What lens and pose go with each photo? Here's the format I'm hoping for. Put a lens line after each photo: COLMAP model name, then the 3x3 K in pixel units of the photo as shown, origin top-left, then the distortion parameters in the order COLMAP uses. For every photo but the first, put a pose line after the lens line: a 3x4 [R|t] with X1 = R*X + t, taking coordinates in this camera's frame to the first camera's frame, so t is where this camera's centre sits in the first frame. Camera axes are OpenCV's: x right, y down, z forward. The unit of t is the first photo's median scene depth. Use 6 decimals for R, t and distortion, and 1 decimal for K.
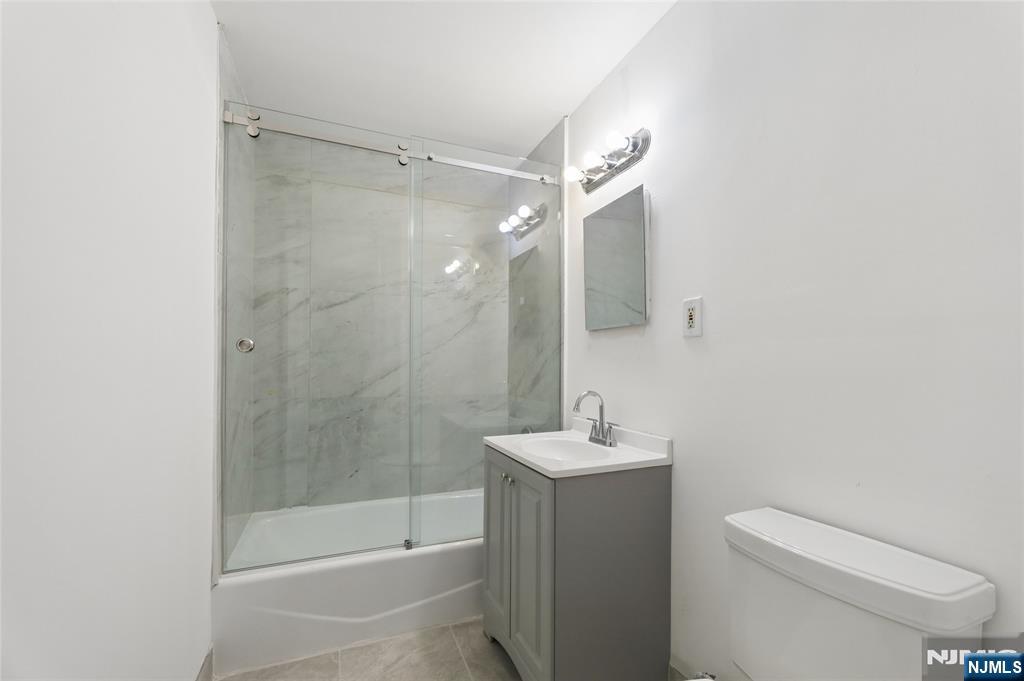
lens RADIAL K [[420.7, 0, 507.7], [0, 420.7, 340.5], [0, 0, 1]] dist [0.000627, -0.002316]
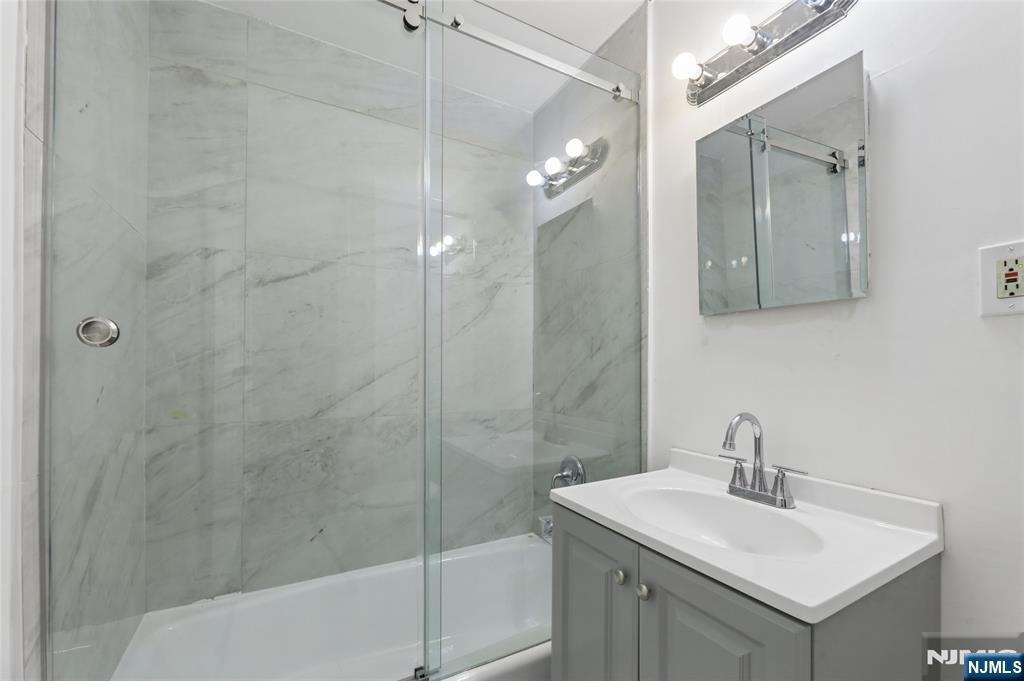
lens RADIAL K [[420.7, 0, 516.8], [0, 420.7, 347.4], [0, 0, 1]] dist [0.000627, -0.002316]
pose [[0.993266, 0.002085, 0.115840, -0.137474], [-0.002949, 0.999969, 0.007288, 0.017818], [-0.115821, -0.007581, 0.993241, 0.324825]]
